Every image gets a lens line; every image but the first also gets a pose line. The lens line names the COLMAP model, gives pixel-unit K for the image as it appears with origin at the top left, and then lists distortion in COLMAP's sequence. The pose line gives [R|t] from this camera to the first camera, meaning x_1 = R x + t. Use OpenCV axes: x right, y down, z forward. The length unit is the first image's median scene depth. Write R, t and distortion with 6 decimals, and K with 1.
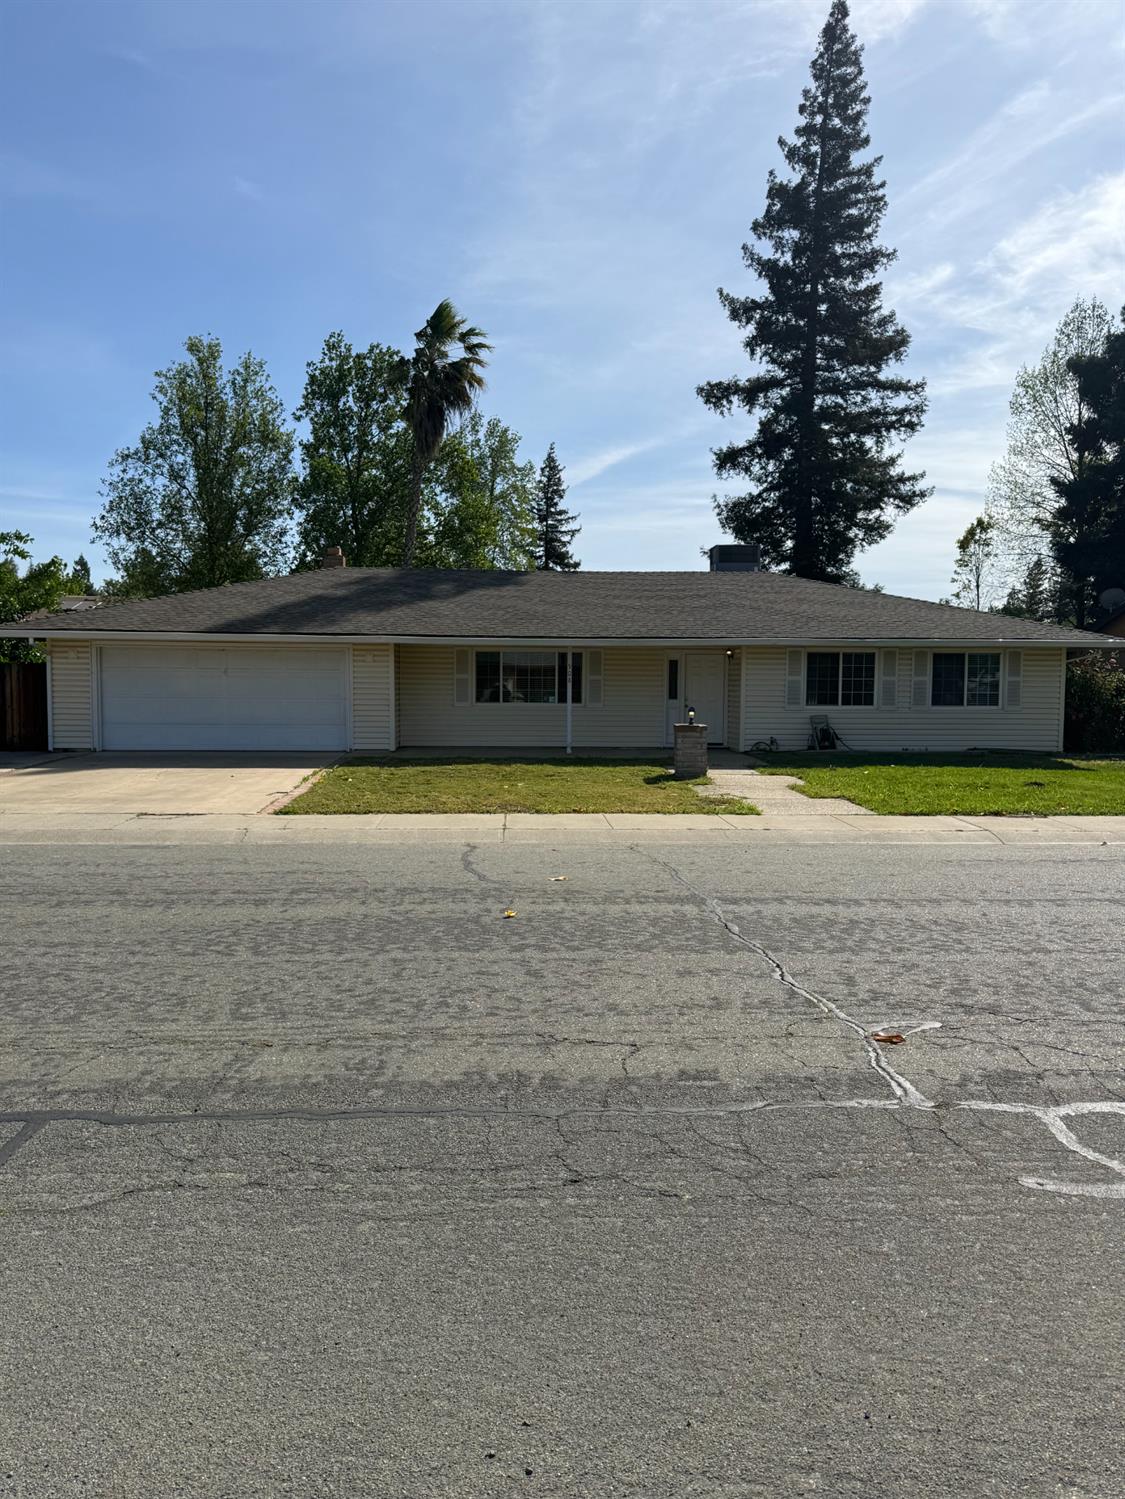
lens RADIAL K [[1052.5, 0, 562.5], [0, 1052.5, 749.5], [0, 0, 1]] dist [0.066926, -0.184606]
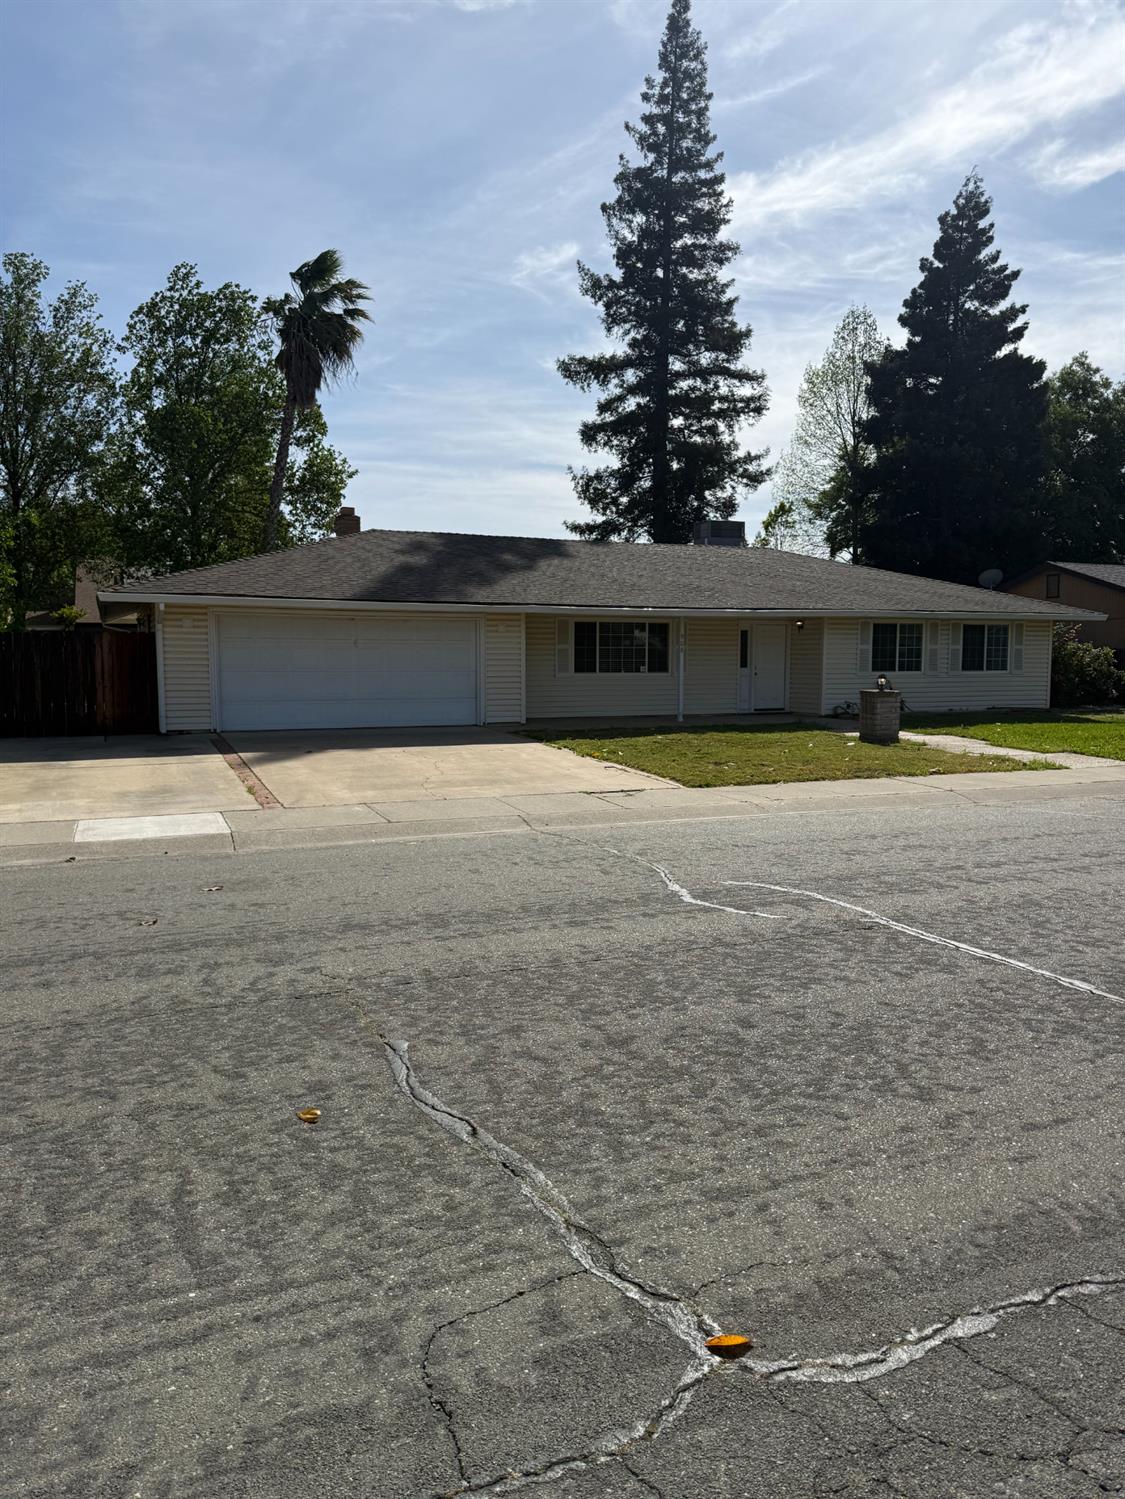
lens RADIAL K [[1052.5, 0, 562.5], [0, 1052.5, 749.5], [0, 0, 1]] dist [0.066926, -0.184606]
pose [[0.944676, -0.035250, 0.326106, -0.233231], [0.025689, 0.999106, 0.033580, -0.003286], [-0.326998, -0.023345, 0.944736, 0.033217]]
